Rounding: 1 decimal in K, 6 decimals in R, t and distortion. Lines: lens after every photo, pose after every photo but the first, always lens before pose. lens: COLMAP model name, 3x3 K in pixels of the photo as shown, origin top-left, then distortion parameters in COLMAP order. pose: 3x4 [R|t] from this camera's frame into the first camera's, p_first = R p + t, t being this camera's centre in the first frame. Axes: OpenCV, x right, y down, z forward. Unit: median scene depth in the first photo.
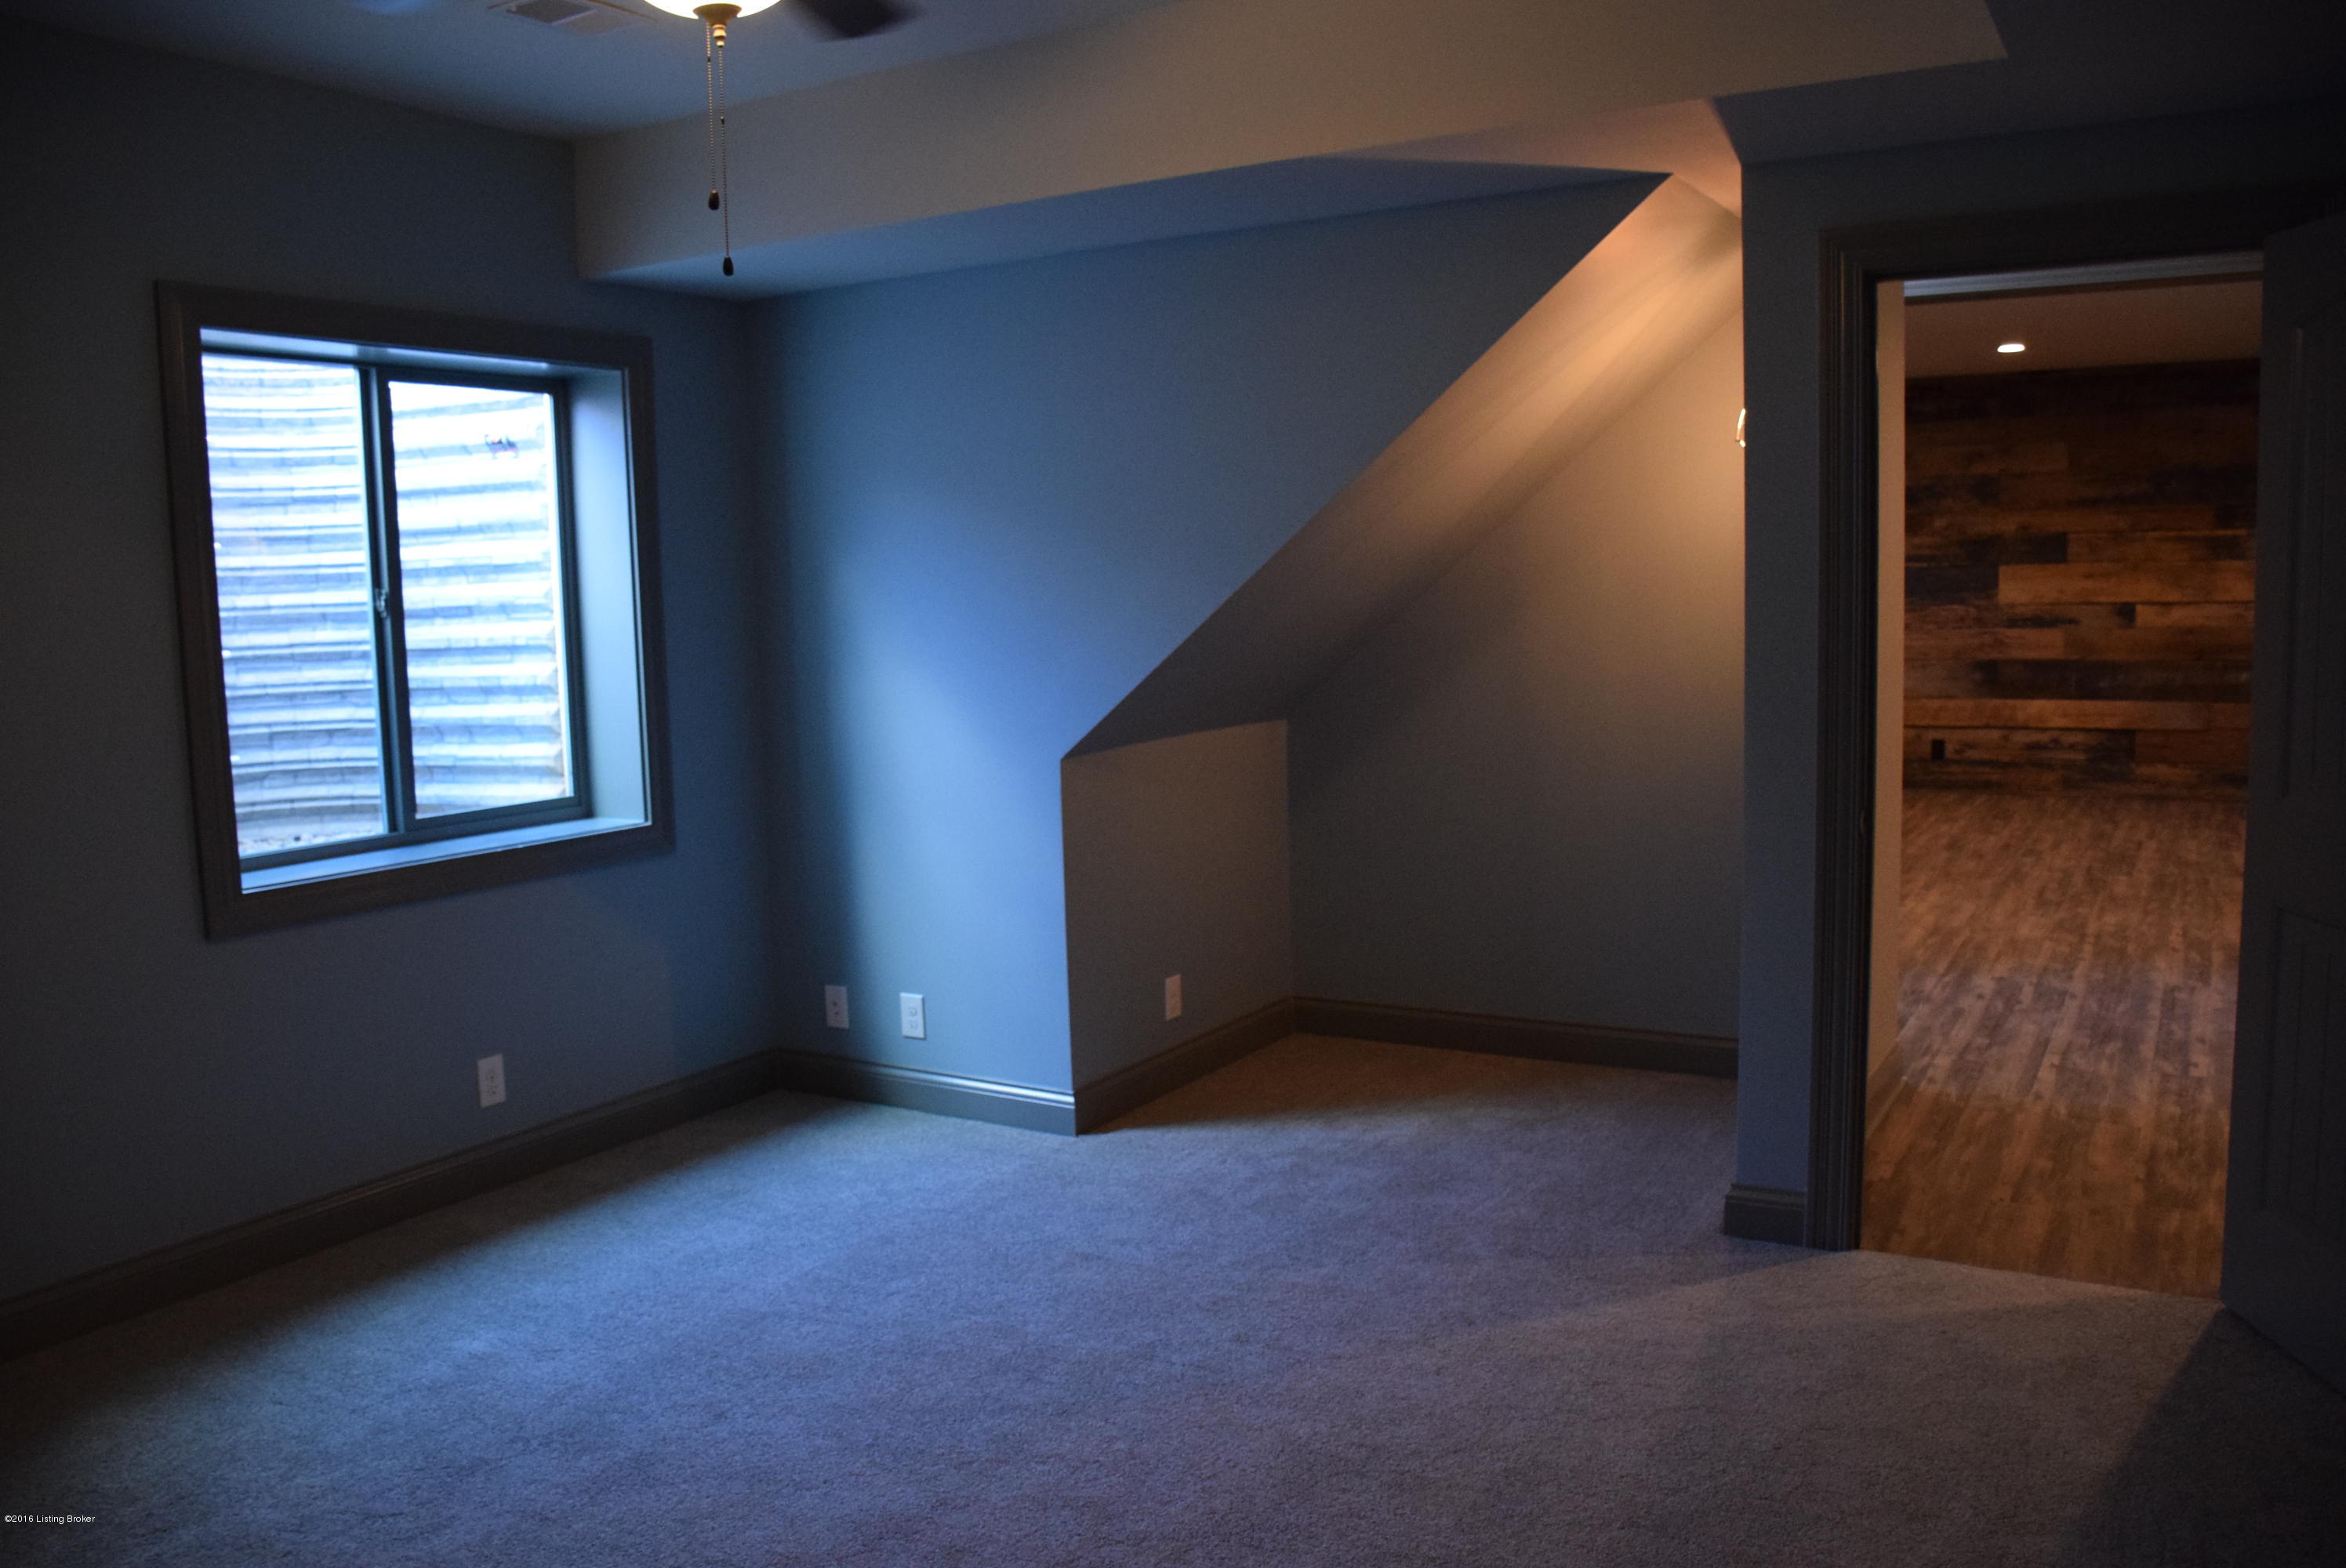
lens RADIAL K [[1855.6, 0, 1173.4], [0, 1855.6, 786.9], [0, 0, 1]] dist [-0.089333, 0.002094]
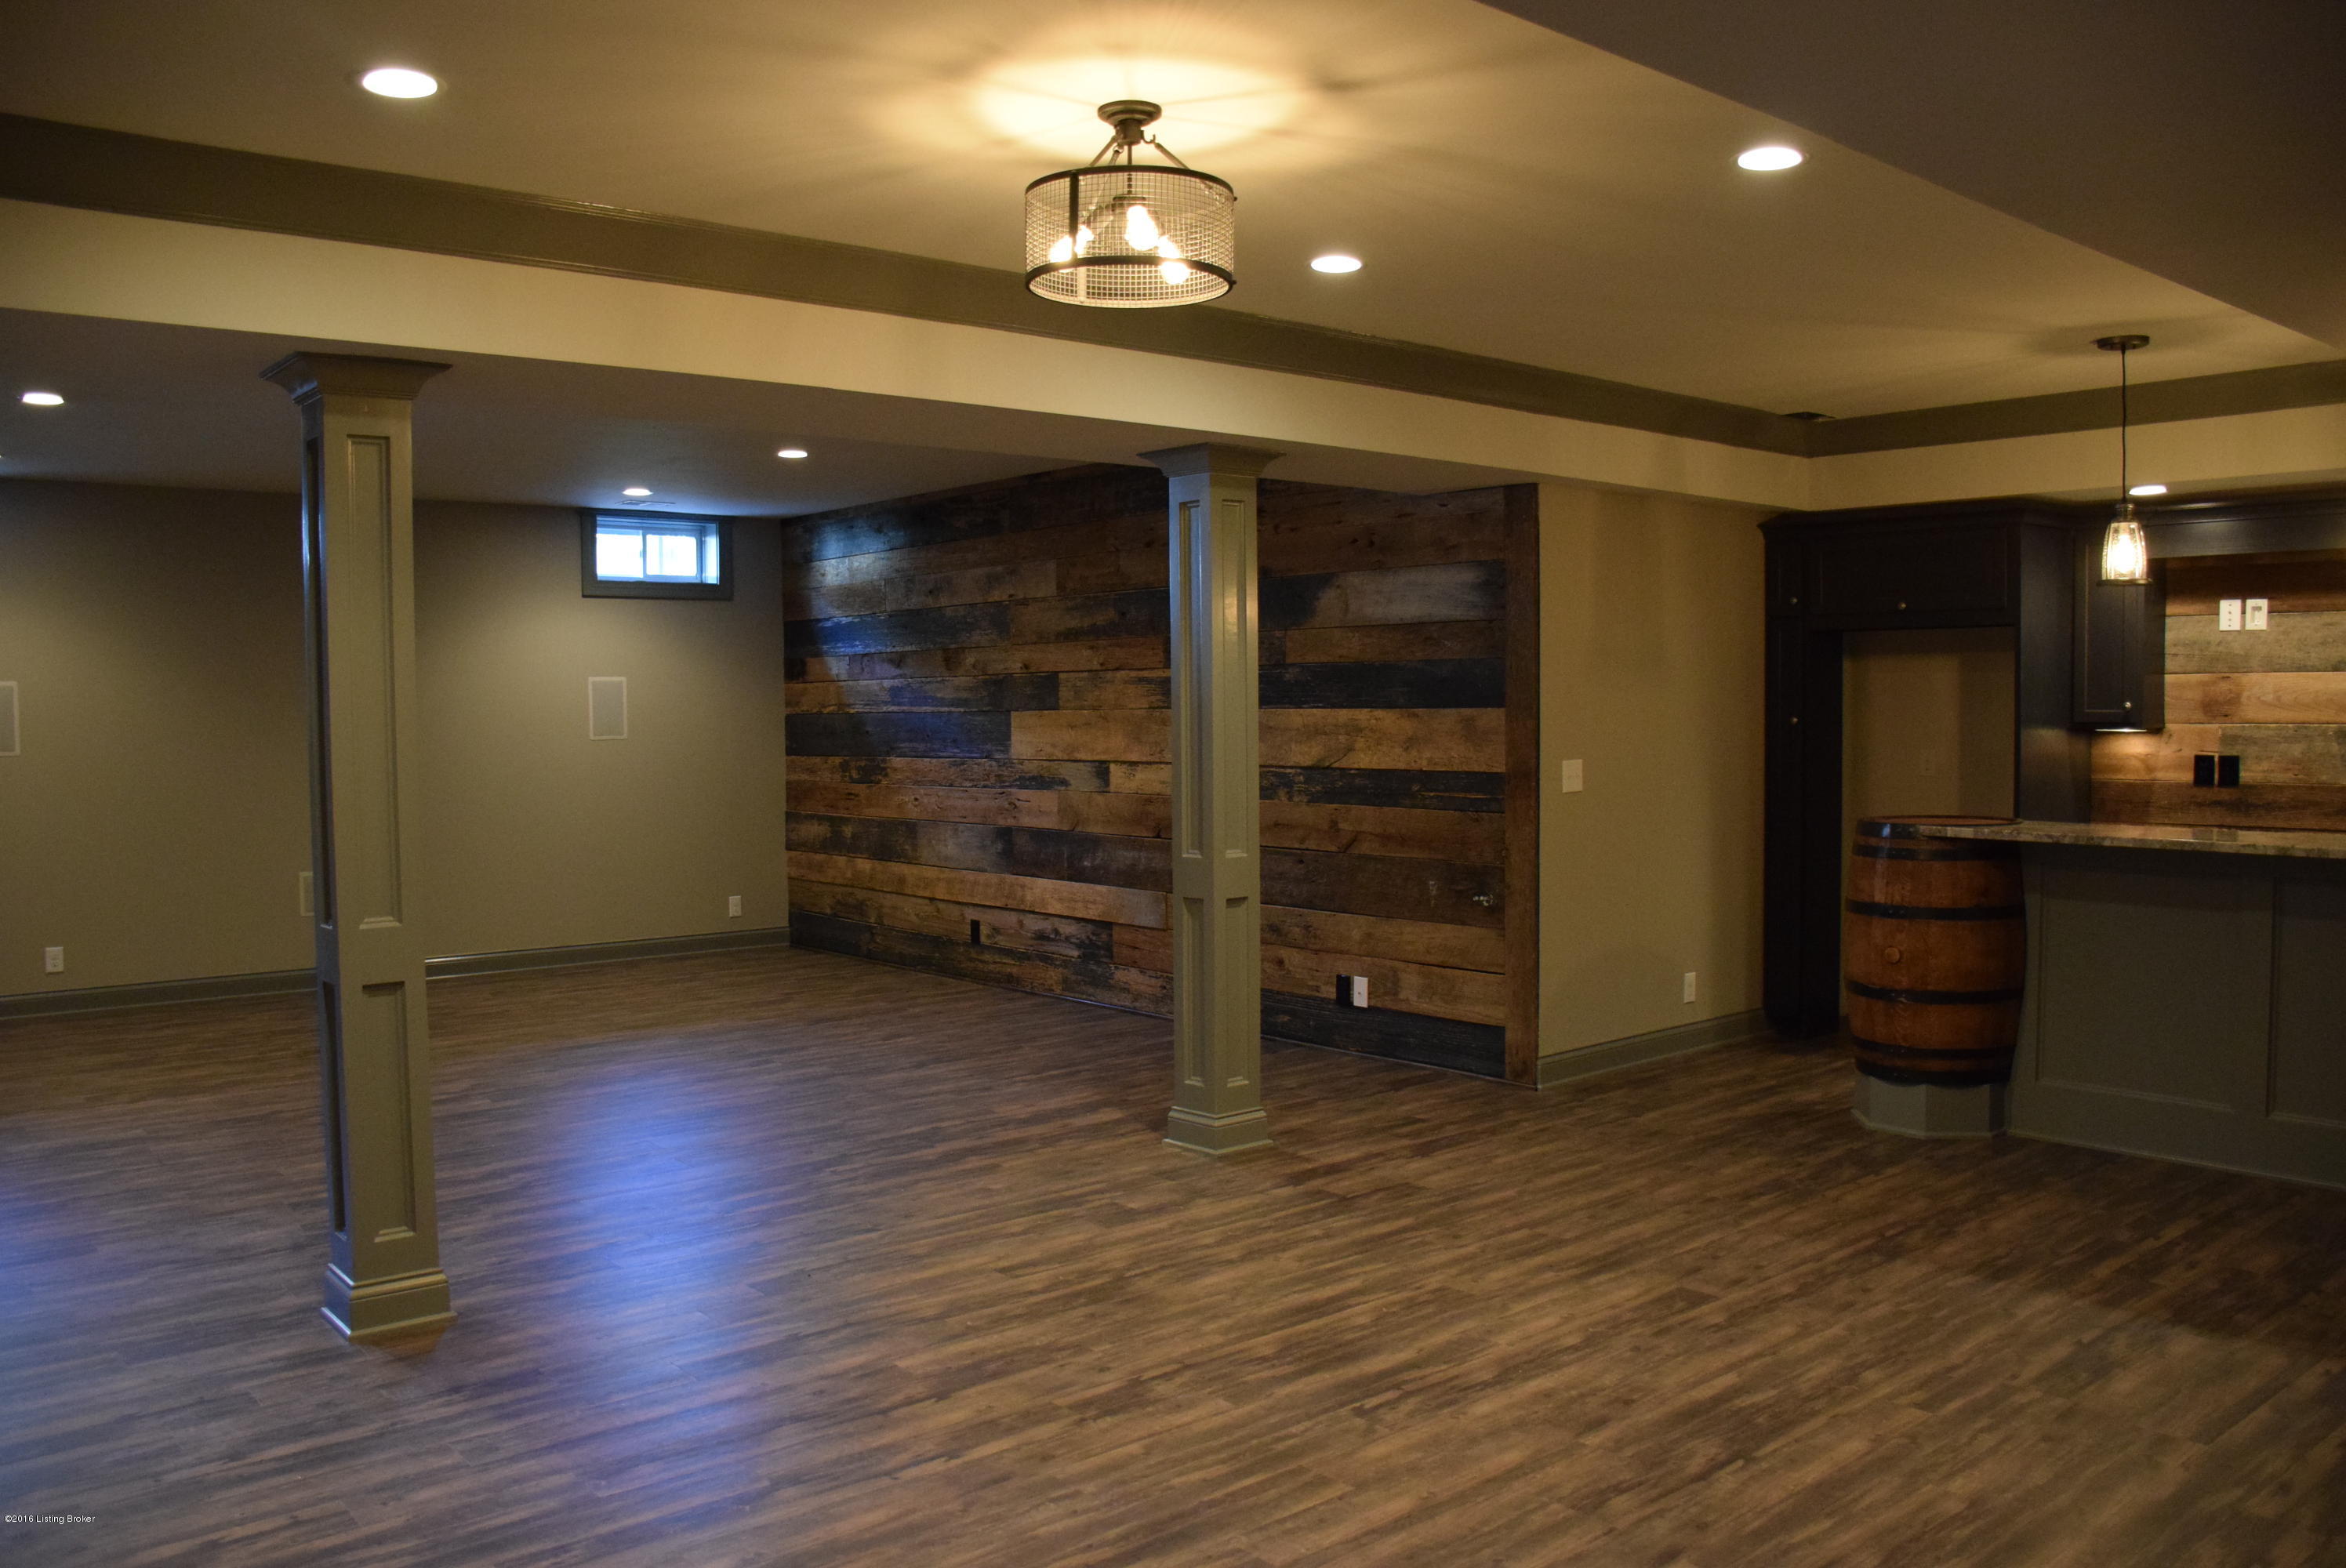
lens RADIAL K [[1855.6, 0, 1172.9], [0, 1855.6, 782.1], [0, 0, 1]] dist [-0.089333, 0.002094]
pose [[0.944507, 0.029352, -0.327178, 0.804753], [-0.048649, 0.997515, -0.050952, -0.051853], [0.324869, 0.064041, 0.943588, 0.241299]]
